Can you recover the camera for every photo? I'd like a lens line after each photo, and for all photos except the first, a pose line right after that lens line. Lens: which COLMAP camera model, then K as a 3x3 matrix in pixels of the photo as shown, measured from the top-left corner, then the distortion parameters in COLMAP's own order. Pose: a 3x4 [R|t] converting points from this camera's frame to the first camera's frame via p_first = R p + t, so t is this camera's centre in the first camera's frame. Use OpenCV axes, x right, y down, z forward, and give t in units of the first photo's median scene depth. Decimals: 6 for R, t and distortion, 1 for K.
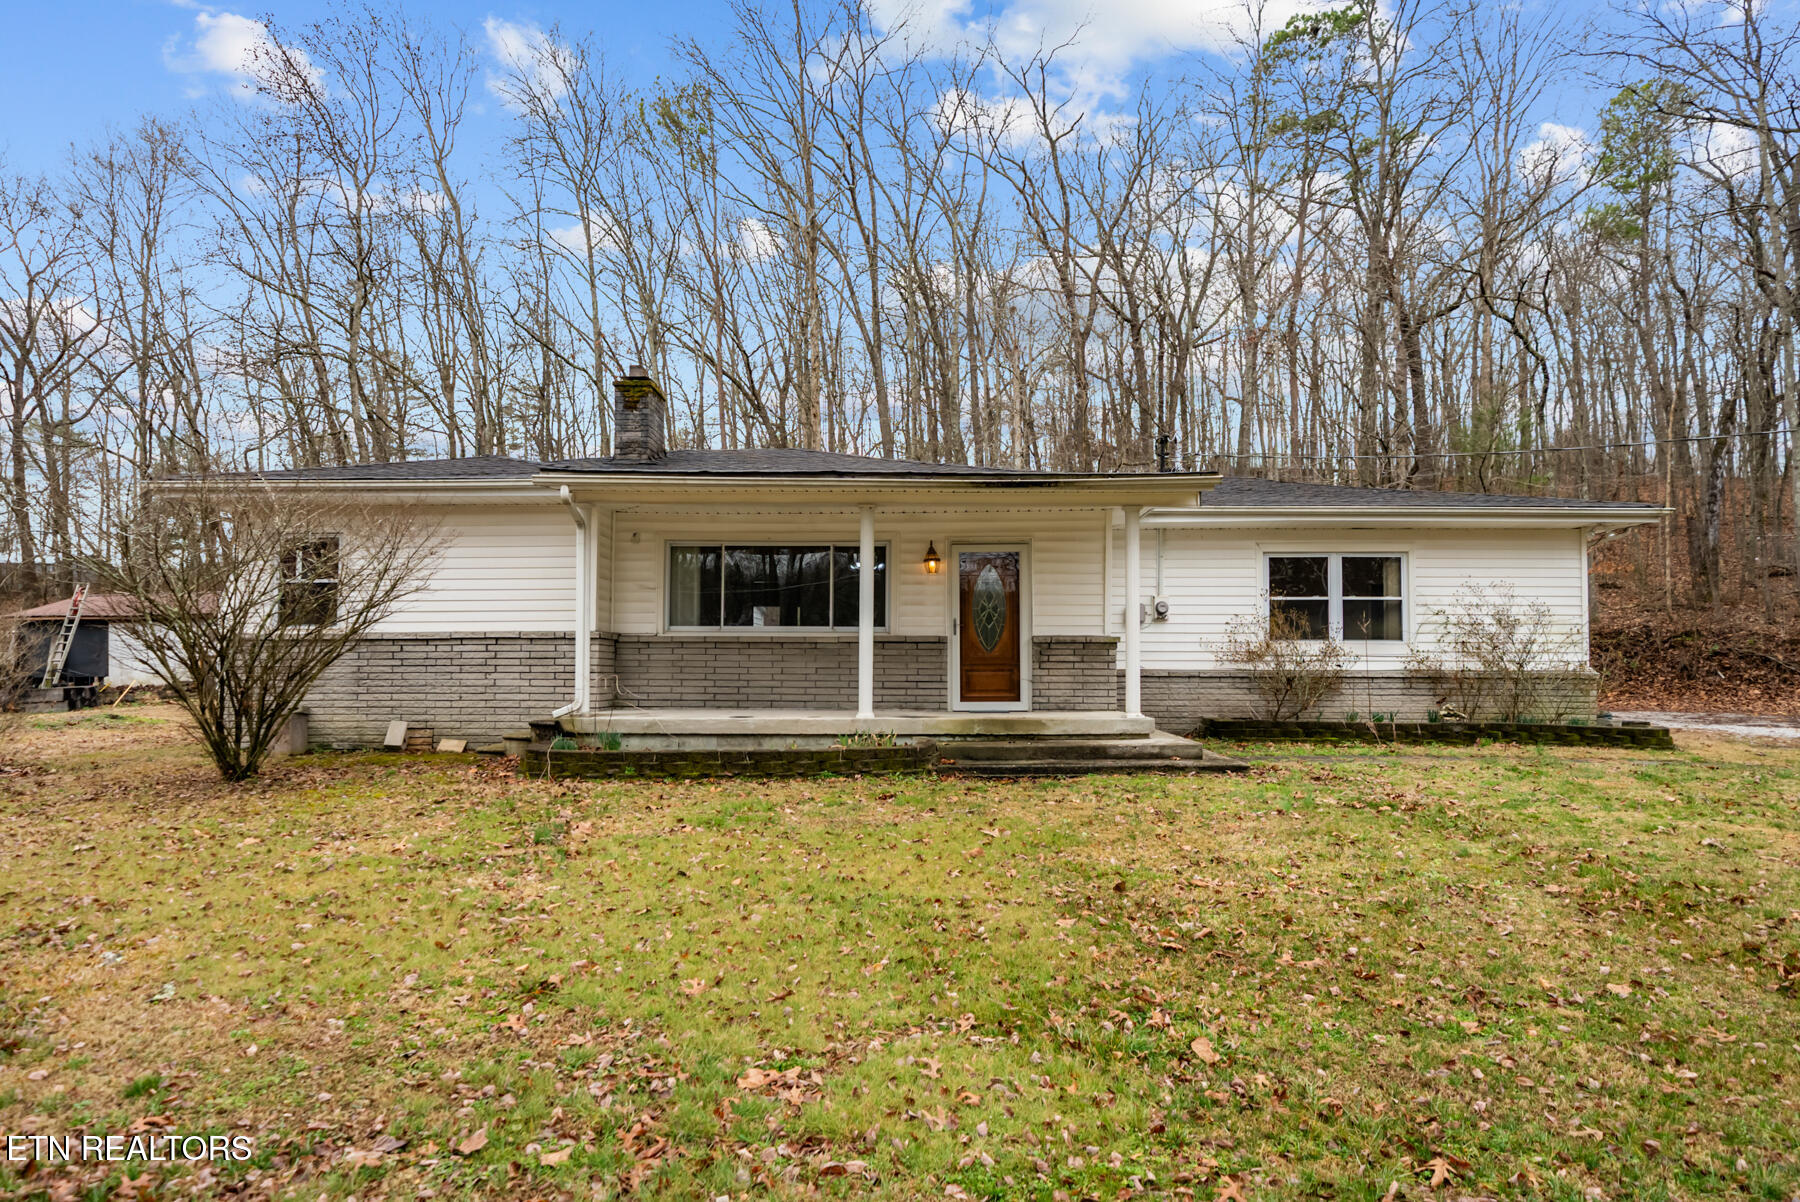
lens RADIAL K [[1098.6, 0, 874.8], [0, 1098.6, 634.8], [0, 0, 1]] dist [0.000731, 0.003761]
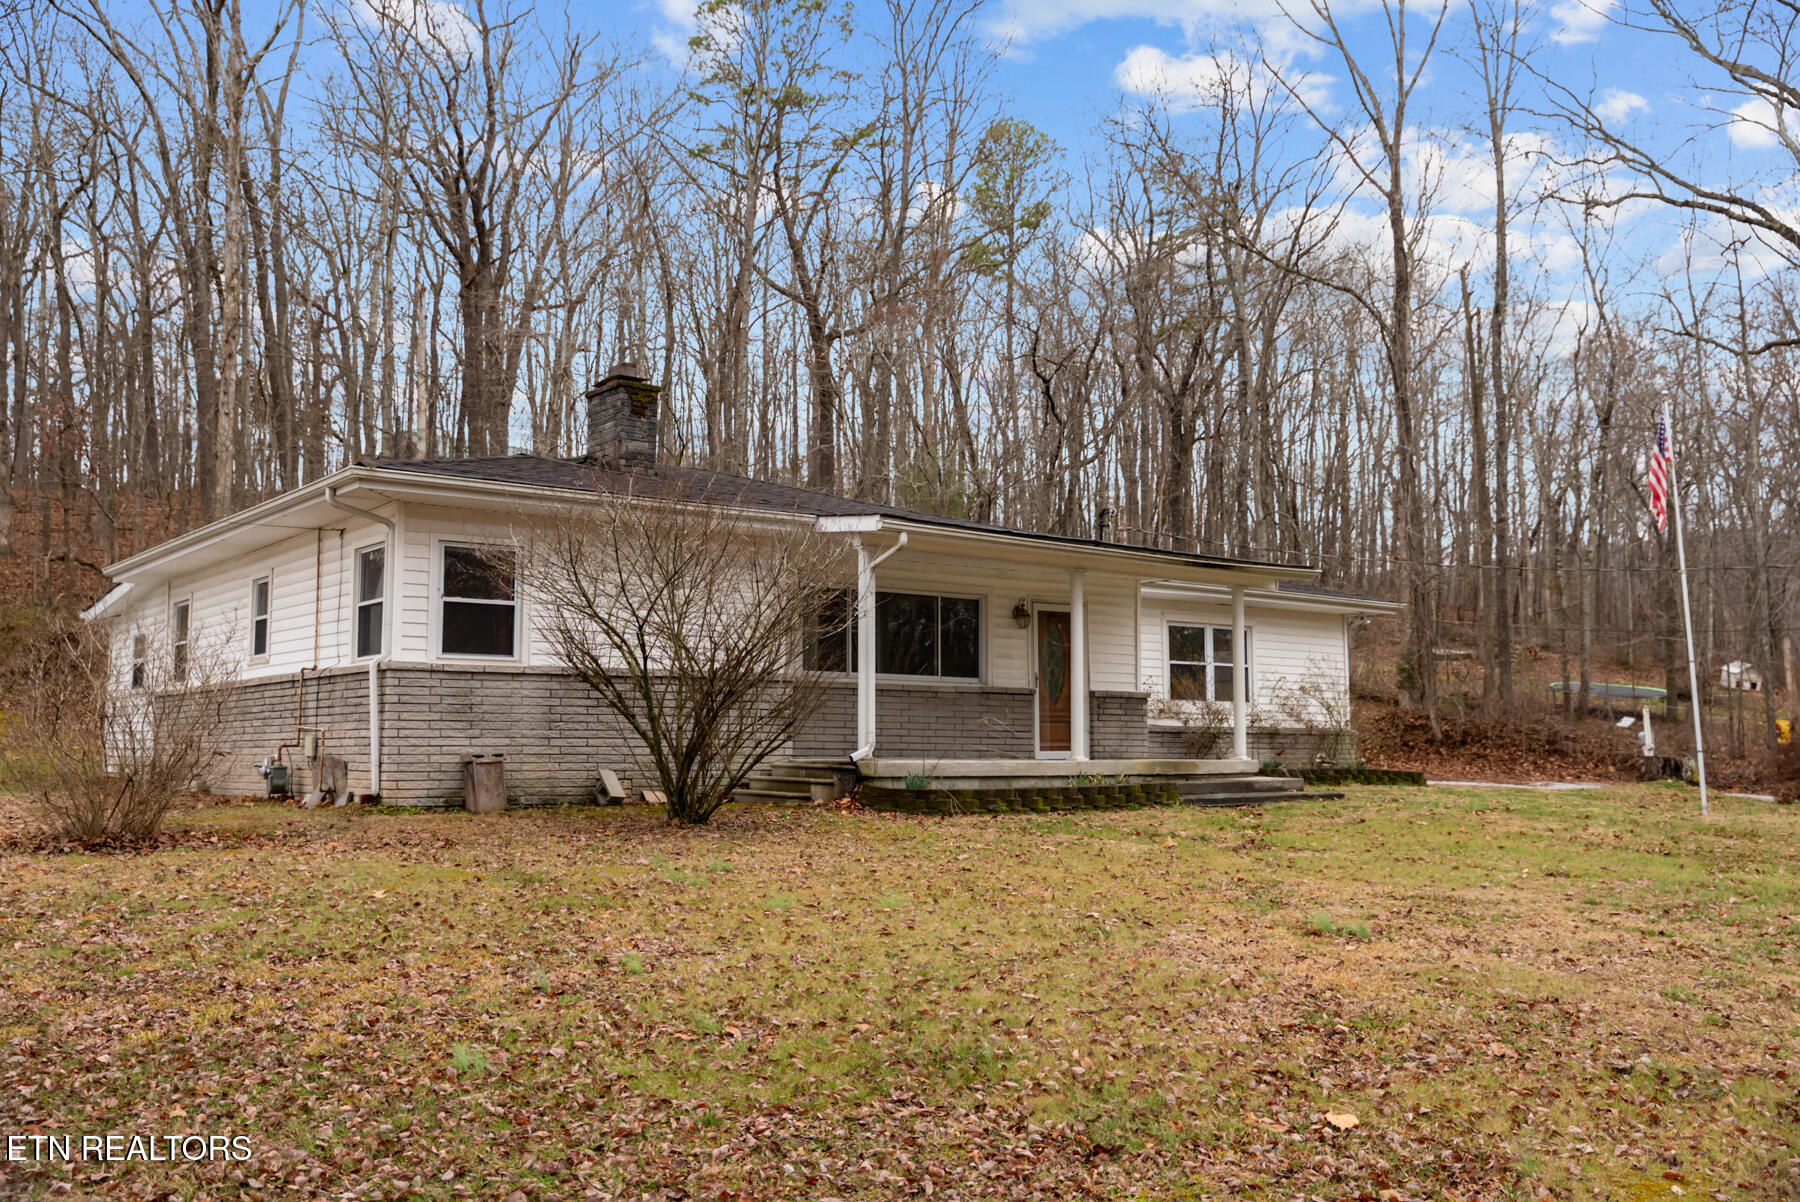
lens RADIAL K [[1717.9, 0, 900.0], [0, 1717.9, 601.0], [0, 0, 1]] dist [-0.052657, 0.004852]
pose [[0.771150, 0.057818, 0.634023, -1.051673], [-0.022891, 0.997742, -0.063146, 0.023501], [-0.636242, 0.034182, 0.770732, -0.186913]]
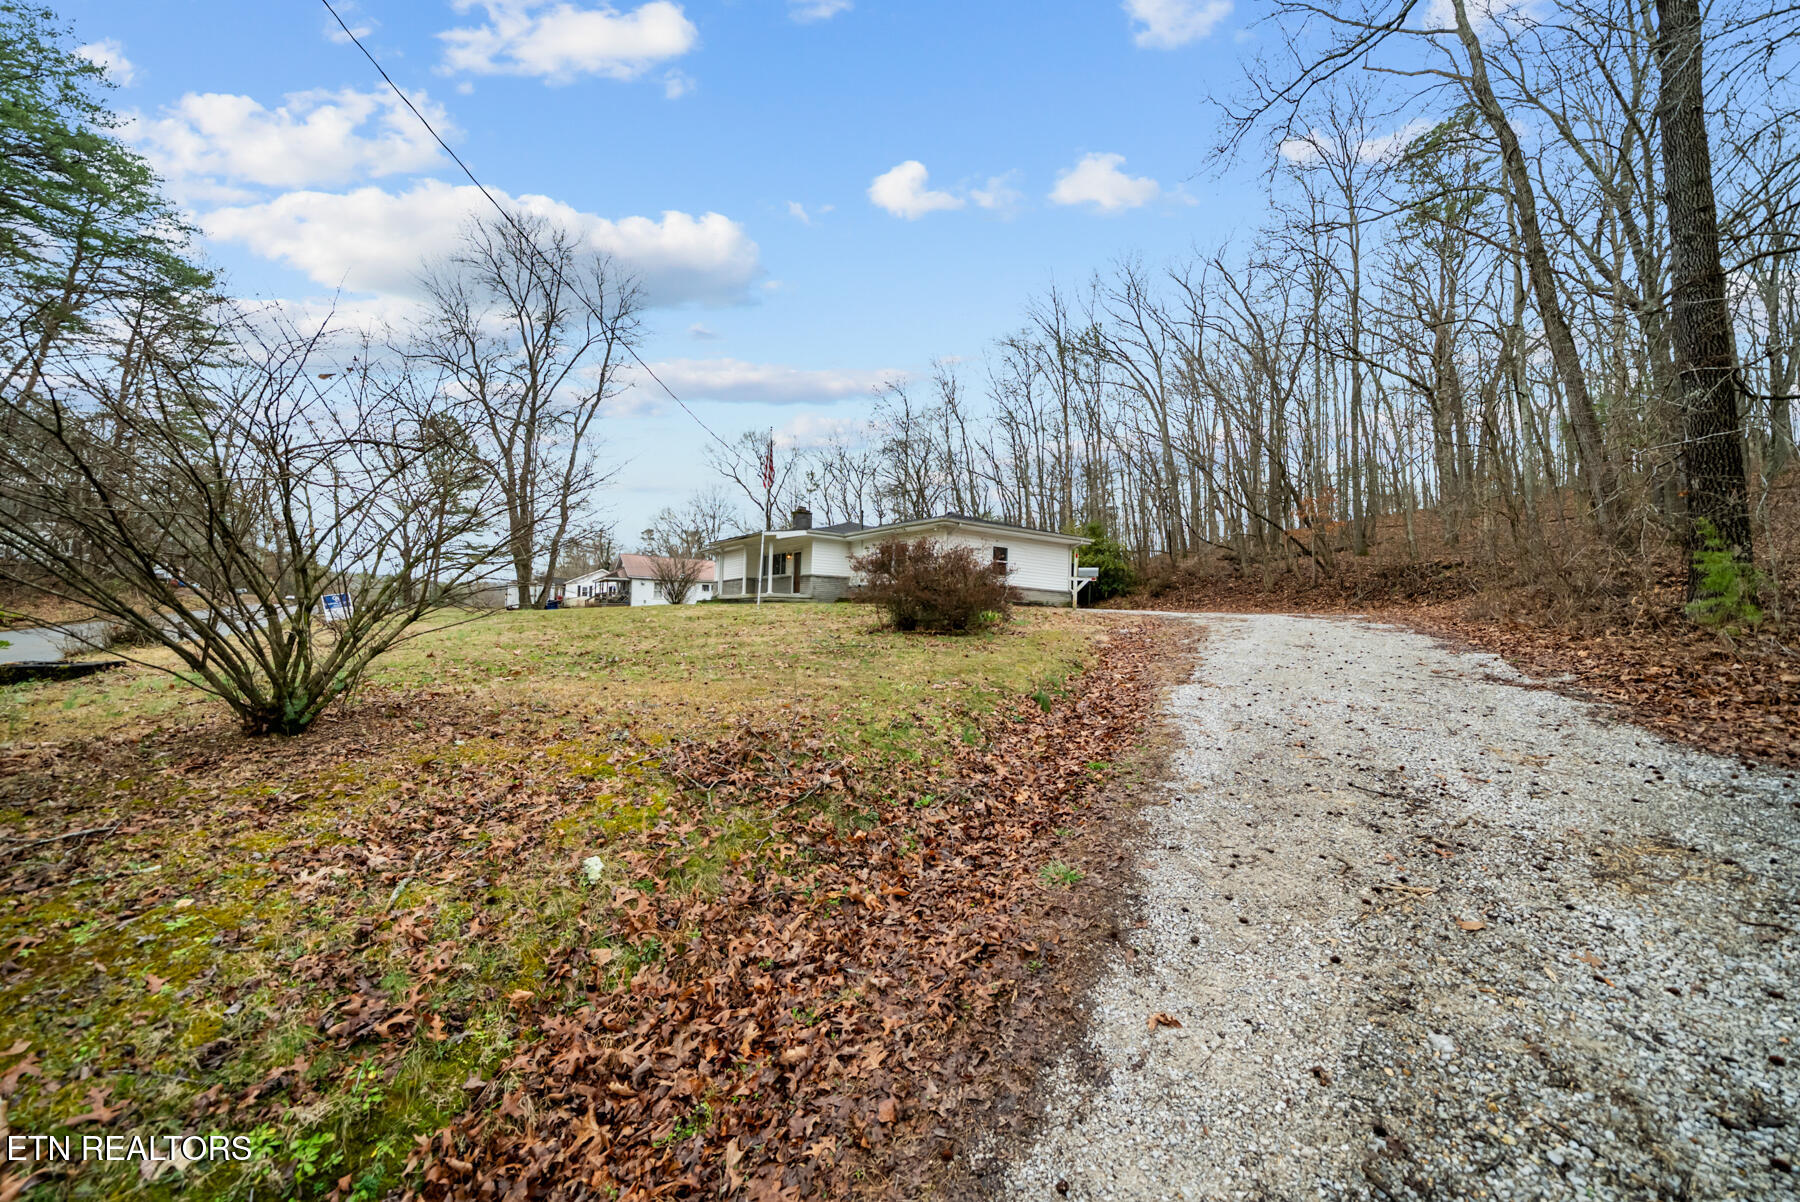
lens RADIAL K [[639.1, 0, 905.8], [0, 639.1, 585.8], [0, 0, 1]] dist [-0.000199, -0.000105]
pose [[0.615741, -0.026912, -0.787489, 1.955182], [0.003584, 0.999502, -0.031355, 0.103539], [0.787940, 0.016484, 0.615531, -0.023910]]
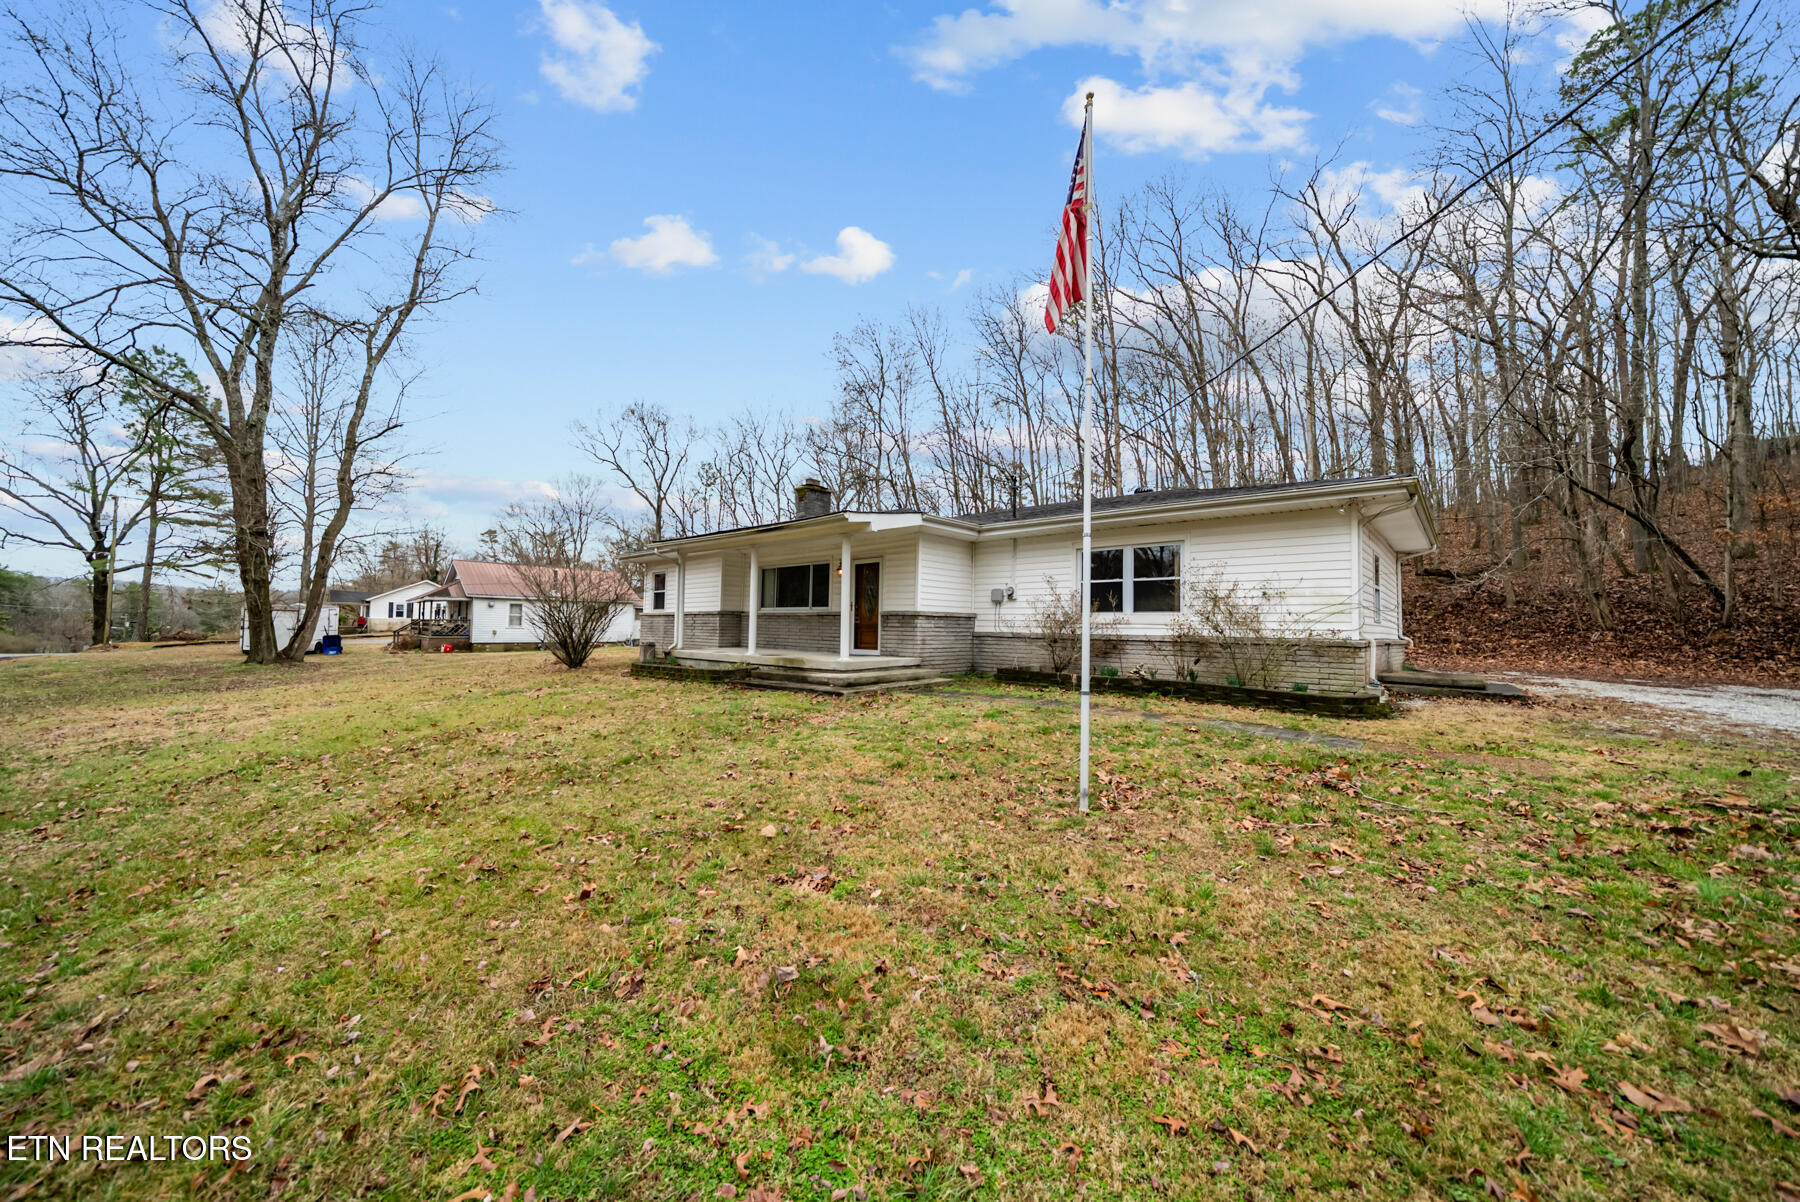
lens RADIAL K [[625.7, 0, 890.2], [0, 625.7, 598.2], [0, 0, 1]] dist [-0.002567, -0.000131]
pose [[0.752381, -0.020881, -0.658397, 0.762811], [0.009644, 0.999740, -0.020686, 0.000916], [0.658657, 0.009214, 0.752387, 0.276336]]
